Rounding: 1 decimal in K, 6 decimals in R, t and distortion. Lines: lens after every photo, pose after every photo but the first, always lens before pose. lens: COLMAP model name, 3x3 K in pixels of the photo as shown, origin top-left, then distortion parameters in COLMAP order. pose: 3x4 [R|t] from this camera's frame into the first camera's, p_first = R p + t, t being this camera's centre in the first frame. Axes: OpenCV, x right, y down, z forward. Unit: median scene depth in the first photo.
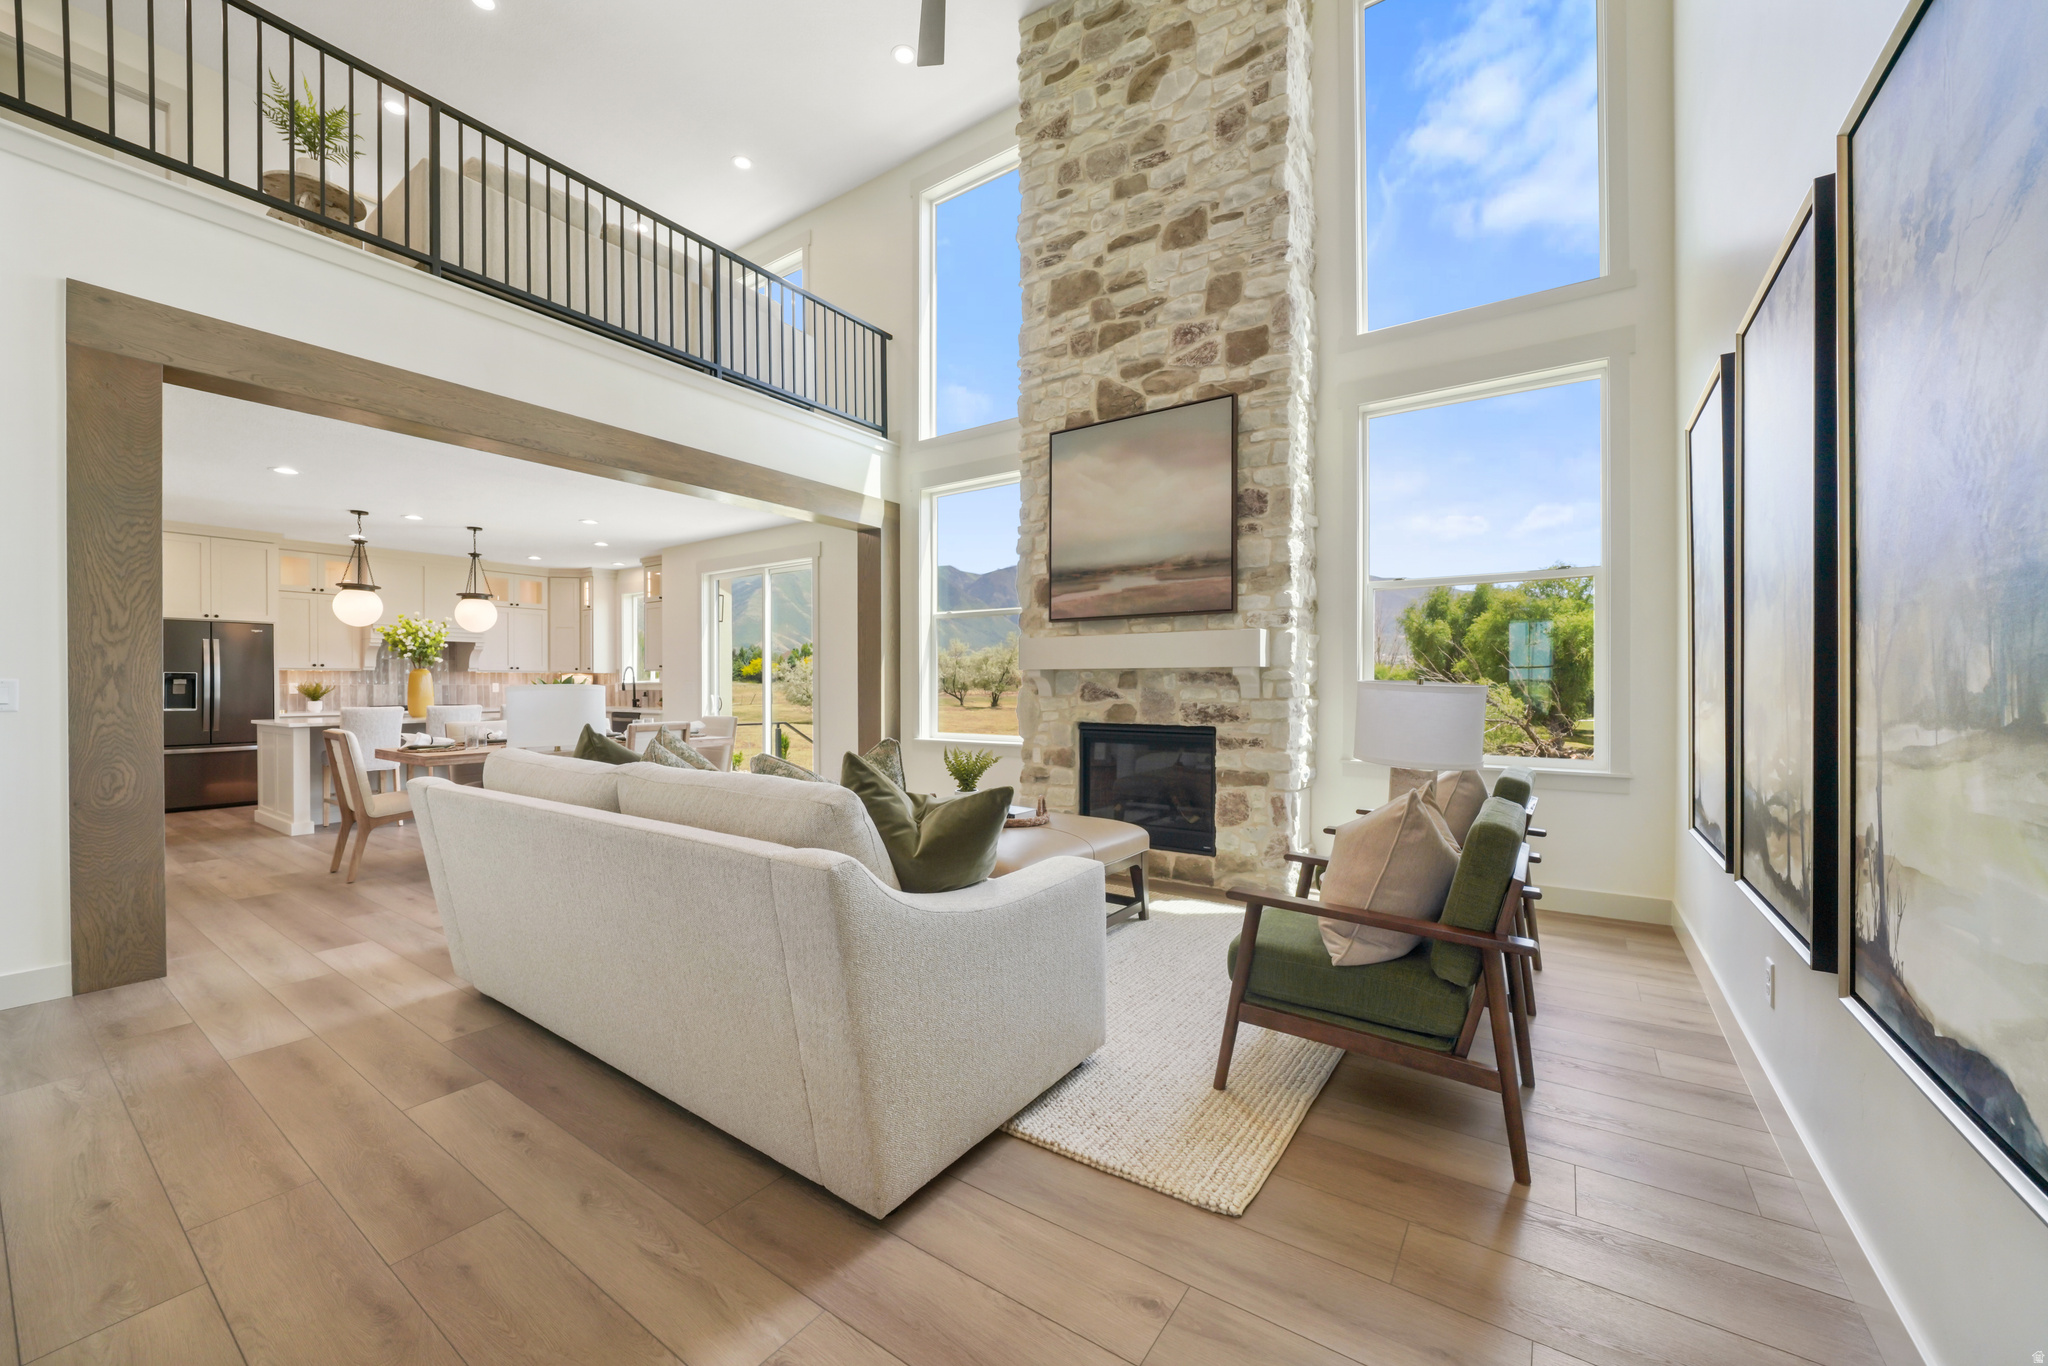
lens RADIAL K [[767.3, 0, 989.0], [0, 767.3, 690.0], [0, 0, 1]] dist [-0.016670, 0.000544]
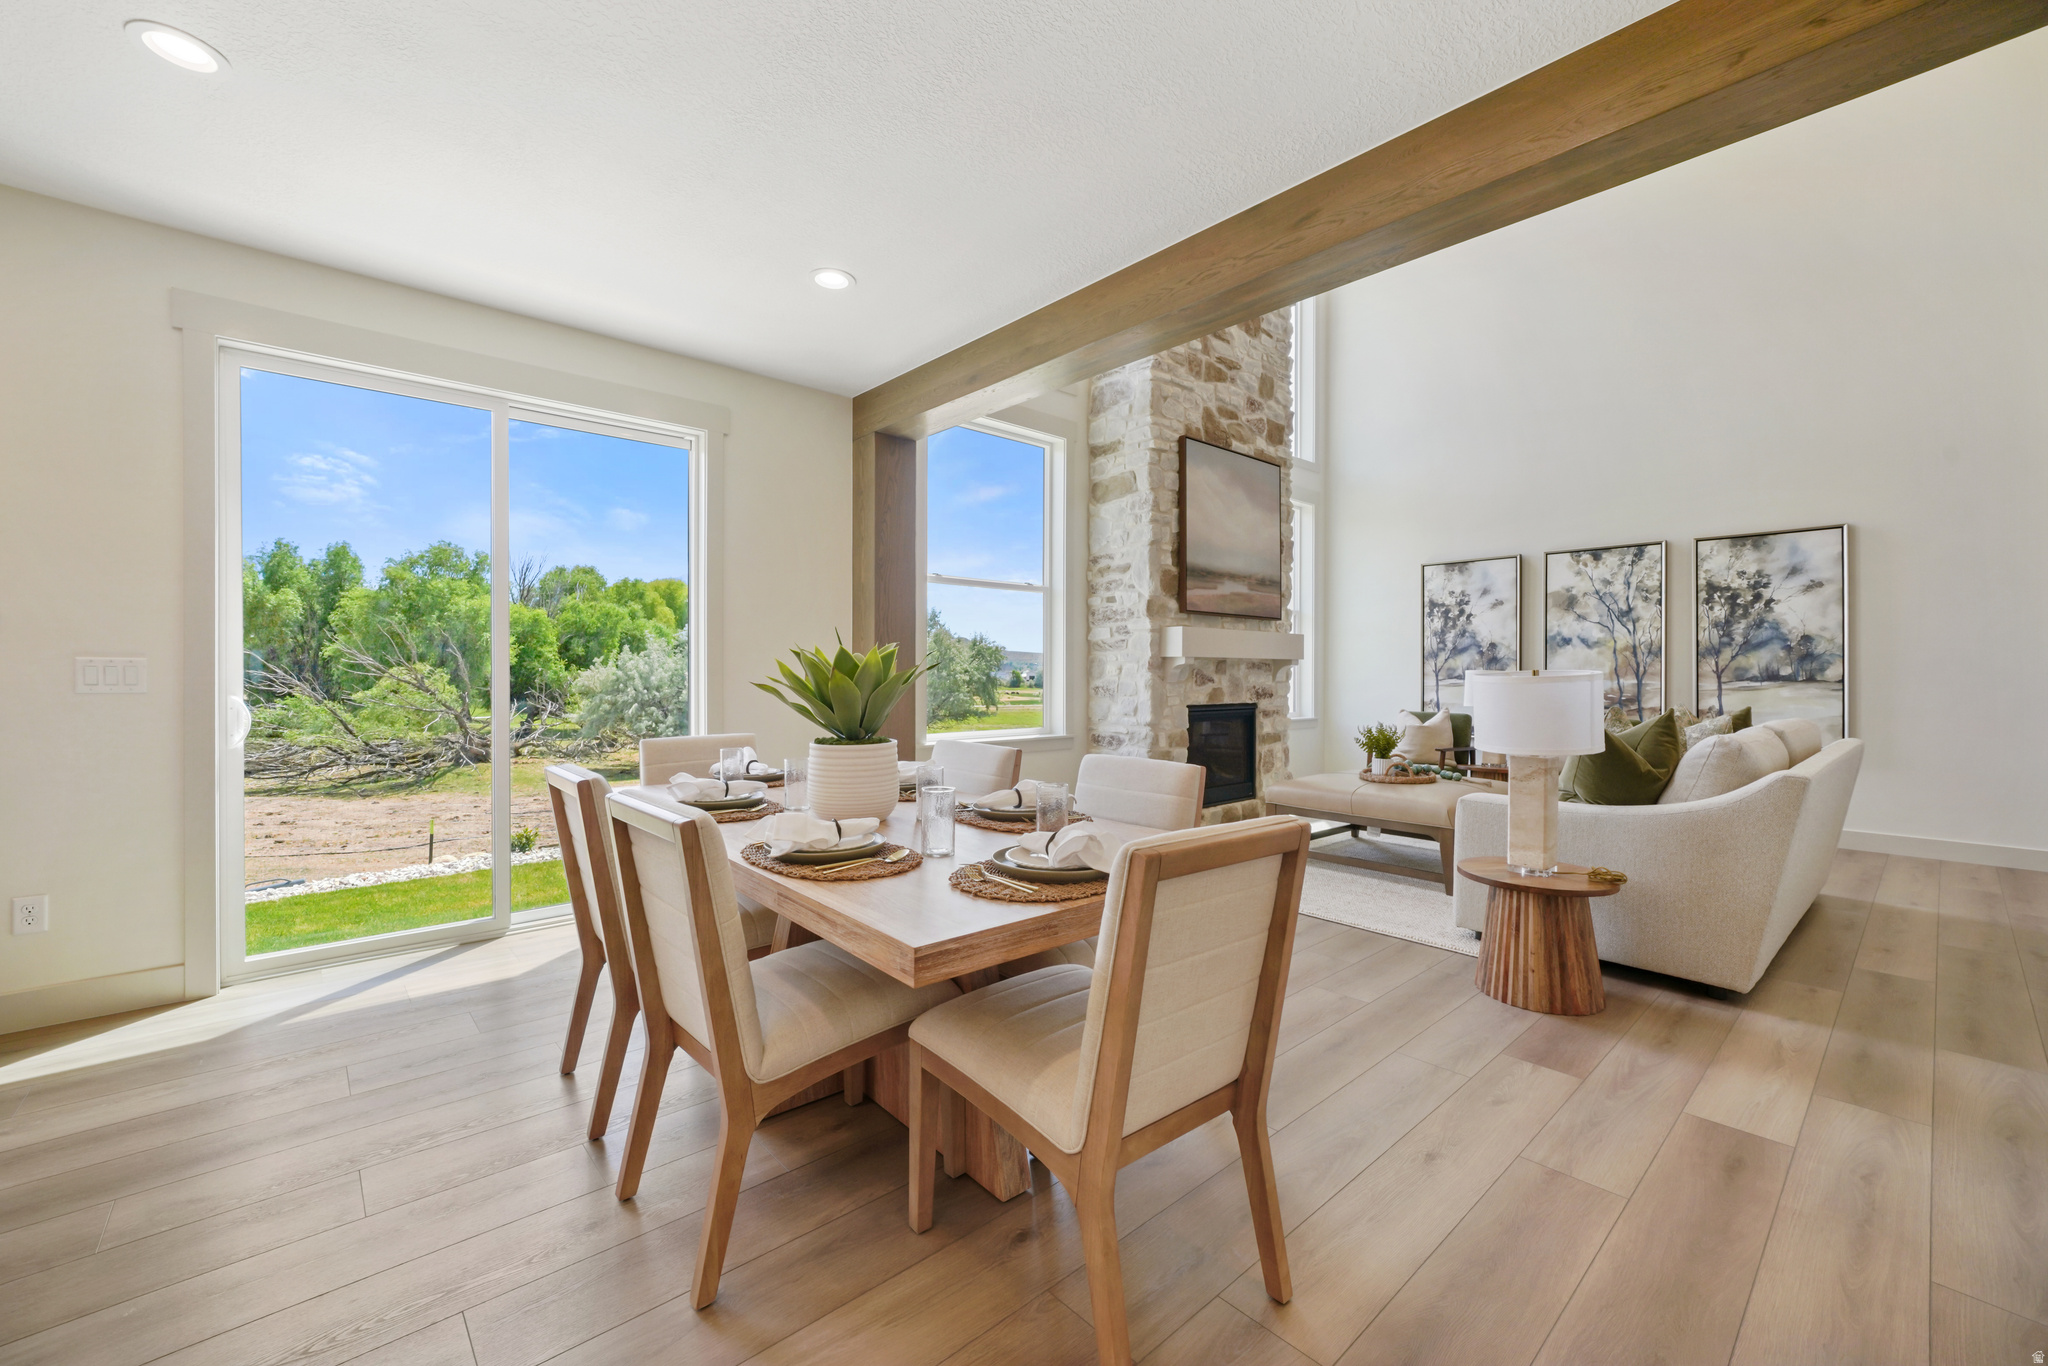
lens RADIAL K [[835.6, 0, 1020.0], [0, 835.6, 679.8], [0, 0, 1]] dist [-0.000619, 0.001021]
pose [[0.215711, -0.007371, 0.976430, -1.193376], [0.003350, 0.999971, 0.006809, -0.003896], [-0.976452, 0.001802, 0.215729, 1.048381]]
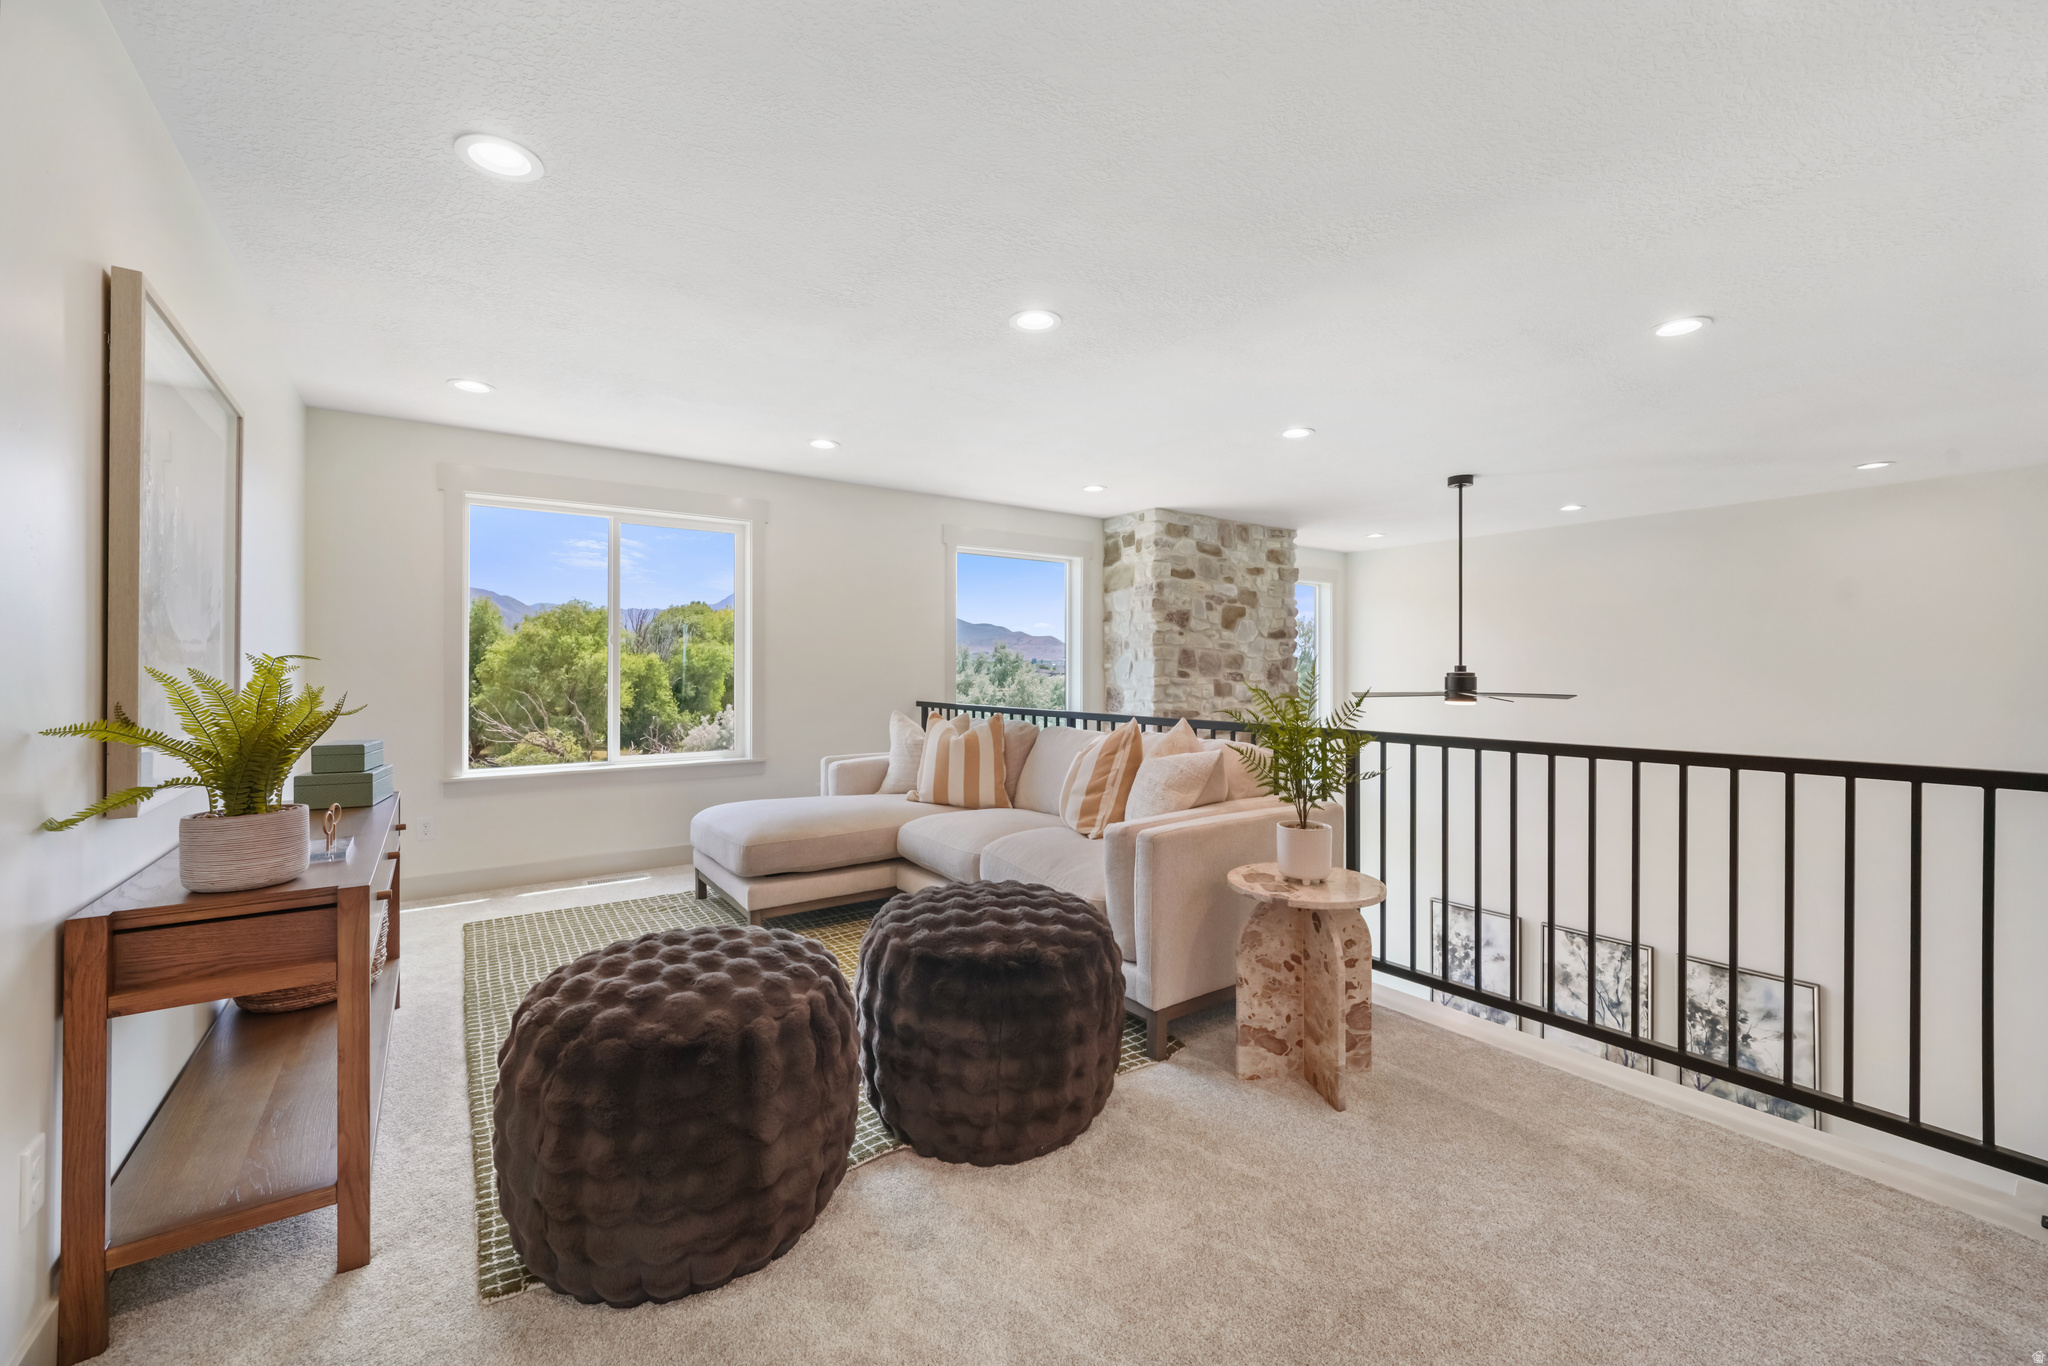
lens RADIAL K [[835.6, 0, 1014.2], [0, 835.6, 665.3], [0, 0, 1]] dist [-0.000619, 0.001021]
pose [[0.328380, -0.001189, 0.944545, -1.343022], [0.008659, 0.999961, -0.001751, -0.708573], [-0.944506, 0.008754, 0.328377, 0.868426]]
